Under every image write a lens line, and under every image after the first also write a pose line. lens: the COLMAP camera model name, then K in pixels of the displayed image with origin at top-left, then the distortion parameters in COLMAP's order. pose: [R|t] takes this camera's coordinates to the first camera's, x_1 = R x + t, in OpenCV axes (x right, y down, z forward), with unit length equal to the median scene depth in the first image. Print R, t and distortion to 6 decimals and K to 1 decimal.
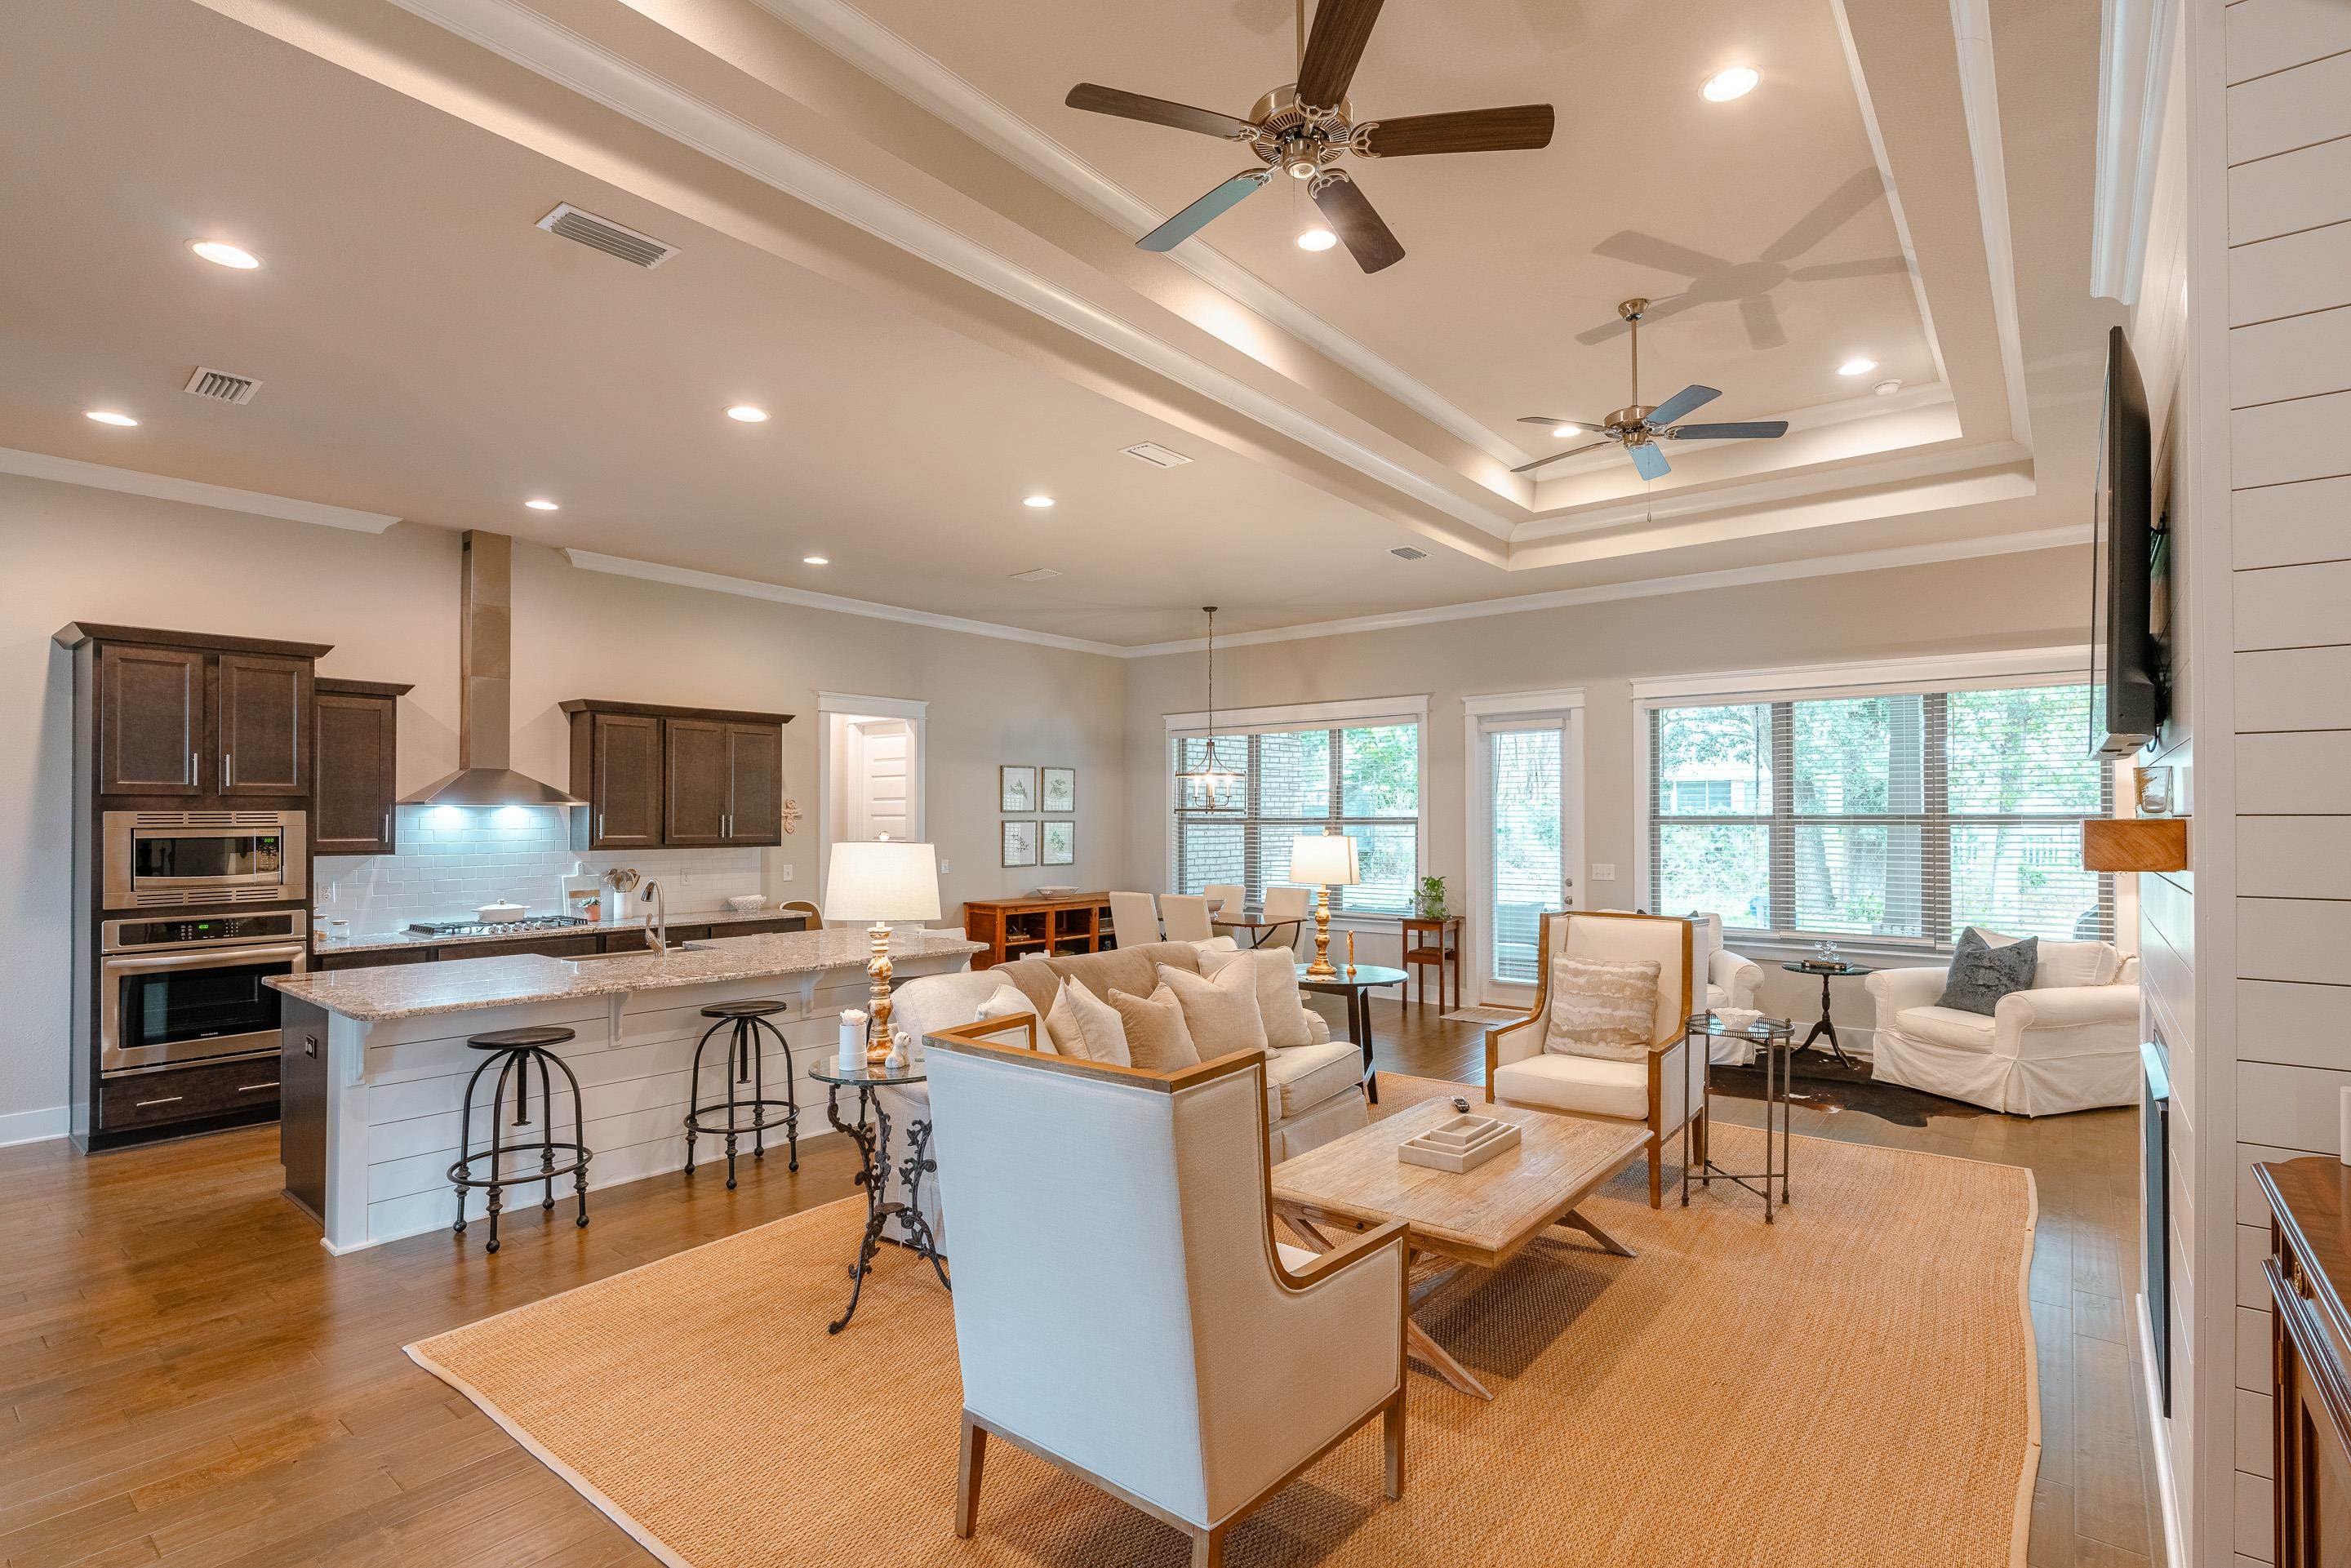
lens RADIAL K [[1053.4, 0, 1167.1], [0, 1053.4, 817.9], [0, 0, 1]] dist [-0.010153, 0.003804]
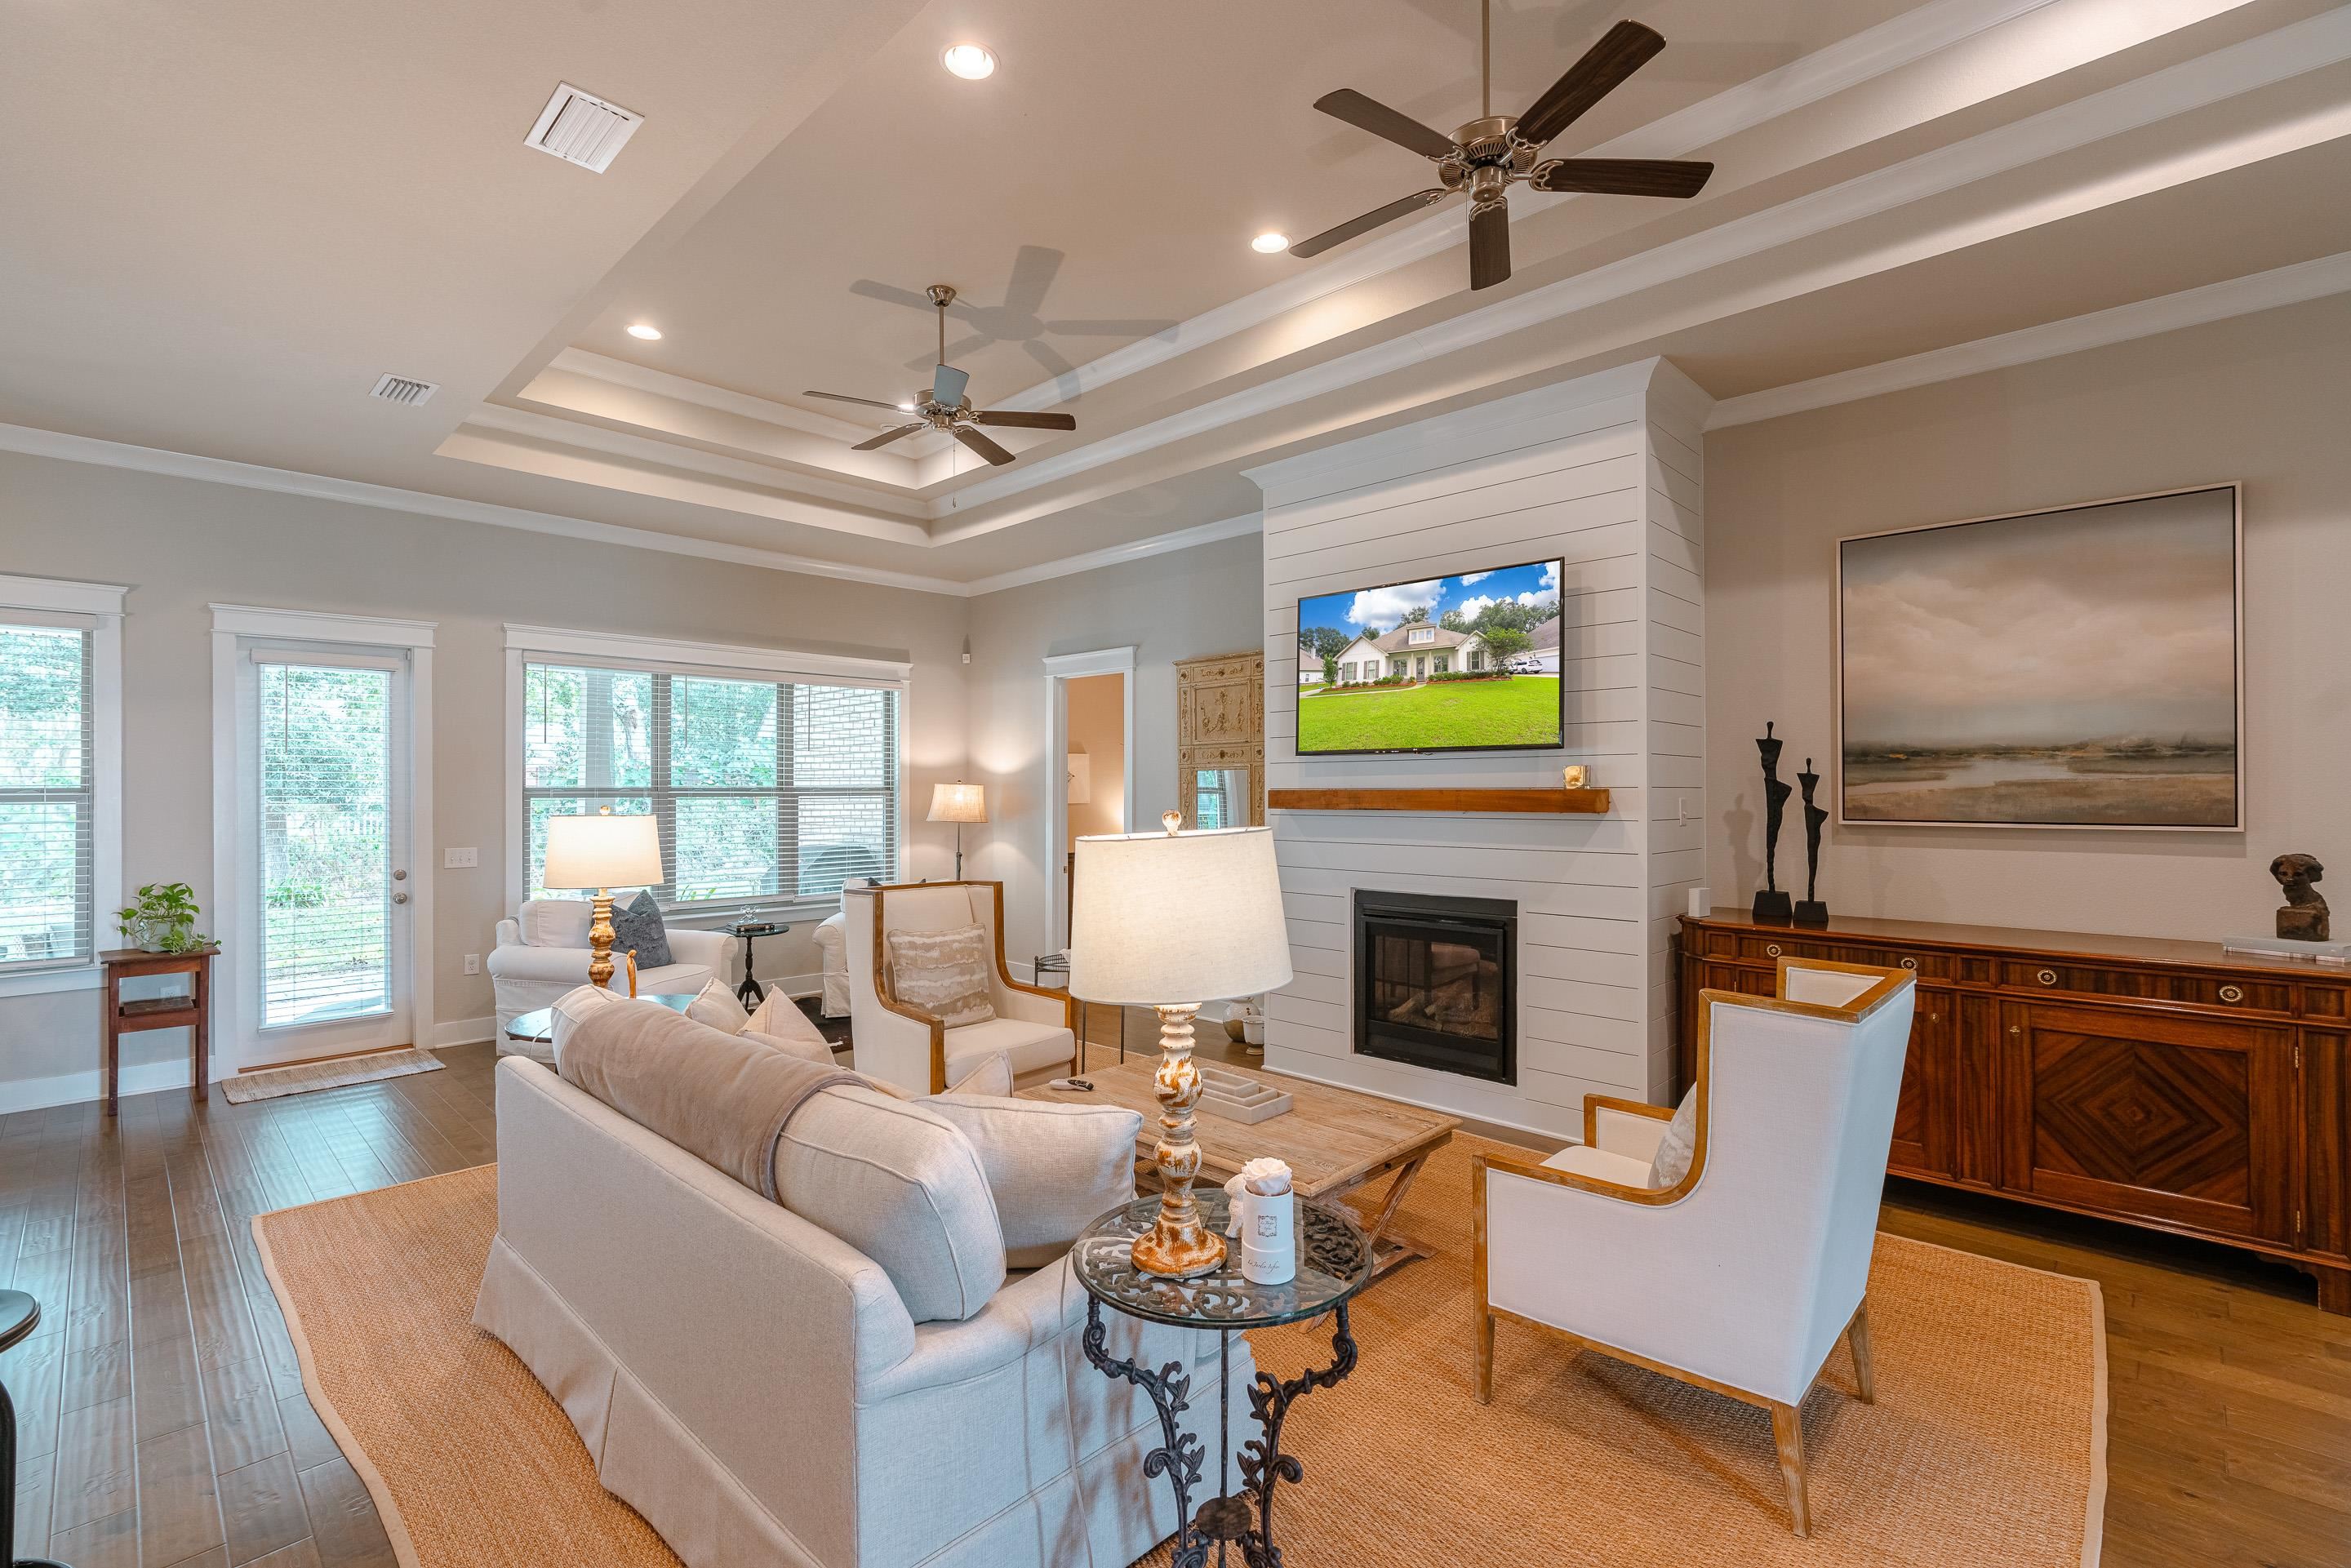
lens RADIAL K [[1053.4, 0, 1162.4], [0, 1053.4, 791.9], [0, 0, 1]] dist [-0.010153, 0.003804]
pose [[0.105362, -0.000888, 0.994434, -0.383738], [0.000835, 0.999999, 0.000804, 0.001625], [-0.994434, 0.000745, 0.105362, 0.463837]]
